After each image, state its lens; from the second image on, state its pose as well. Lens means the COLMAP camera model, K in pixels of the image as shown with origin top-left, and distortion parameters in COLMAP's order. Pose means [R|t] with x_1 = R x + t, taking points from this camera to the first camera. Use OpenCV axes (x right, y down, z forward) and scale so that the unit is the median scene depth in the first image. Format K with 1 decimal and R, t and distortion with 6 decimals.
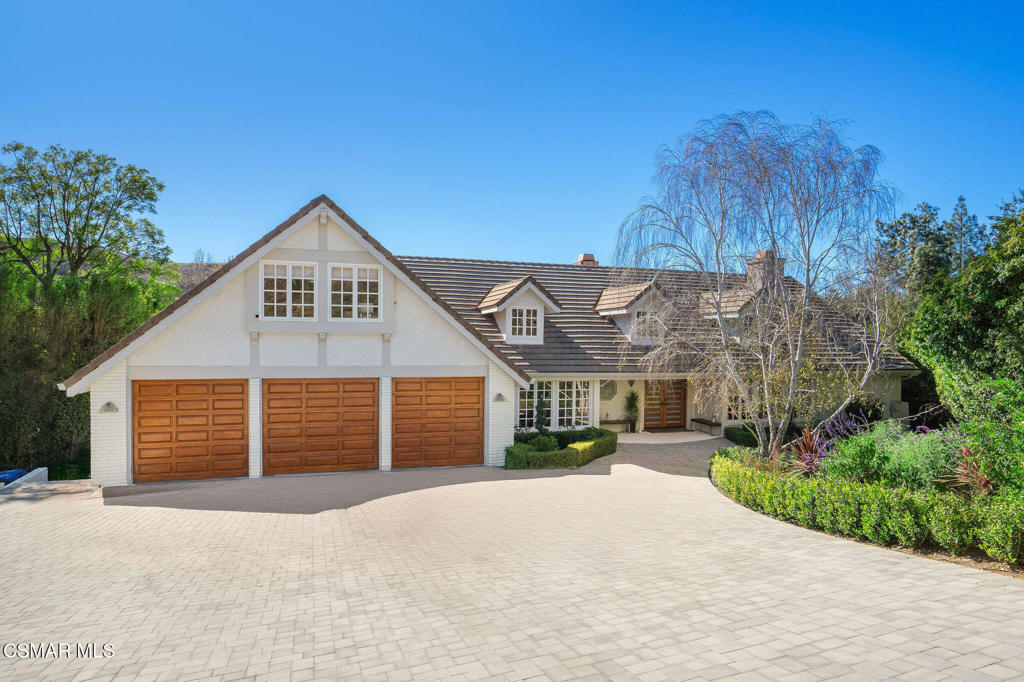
lens RADIAL K [[616.2, 0, 512.0], [0, 616.2, 341.0], [0, 0, 1]] dist [0.000318, 0.000007]
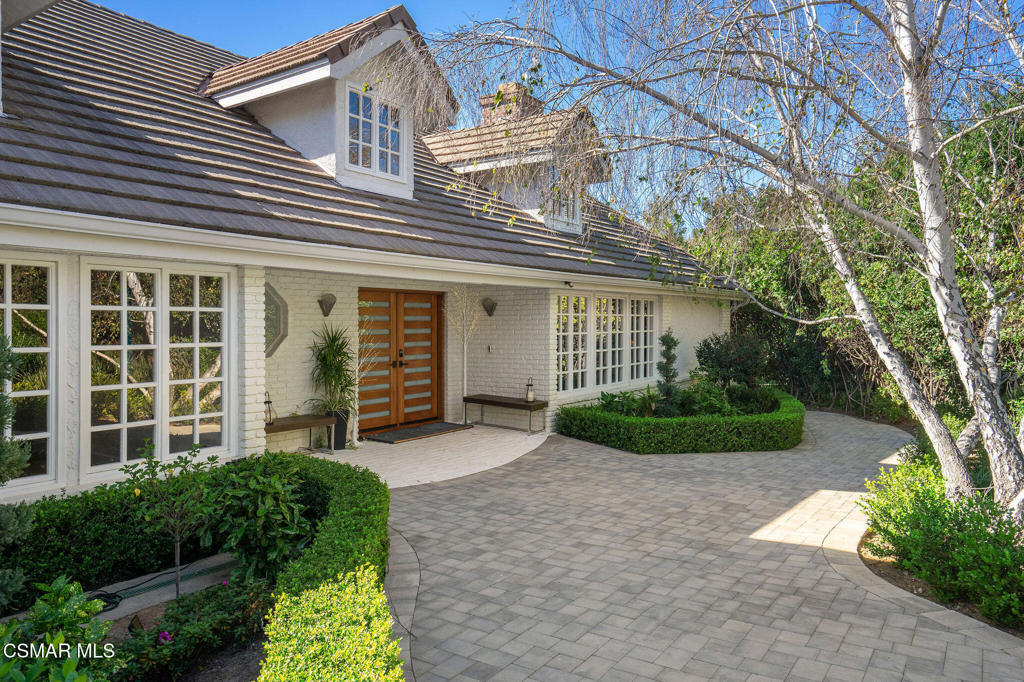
lens RADIAL K [[709.4, 0, 511.4], [0, 709.4, 318.6], [0, 0, 1]] dist [0.001949, 0.001941]
pose [[0.802208, -0.010665, 0.596950, 0.041068], [0.010784, 0.999936, 0.003372, 0.077552], [-0.596948, 0.003732, 0.802272, 0.638078]]
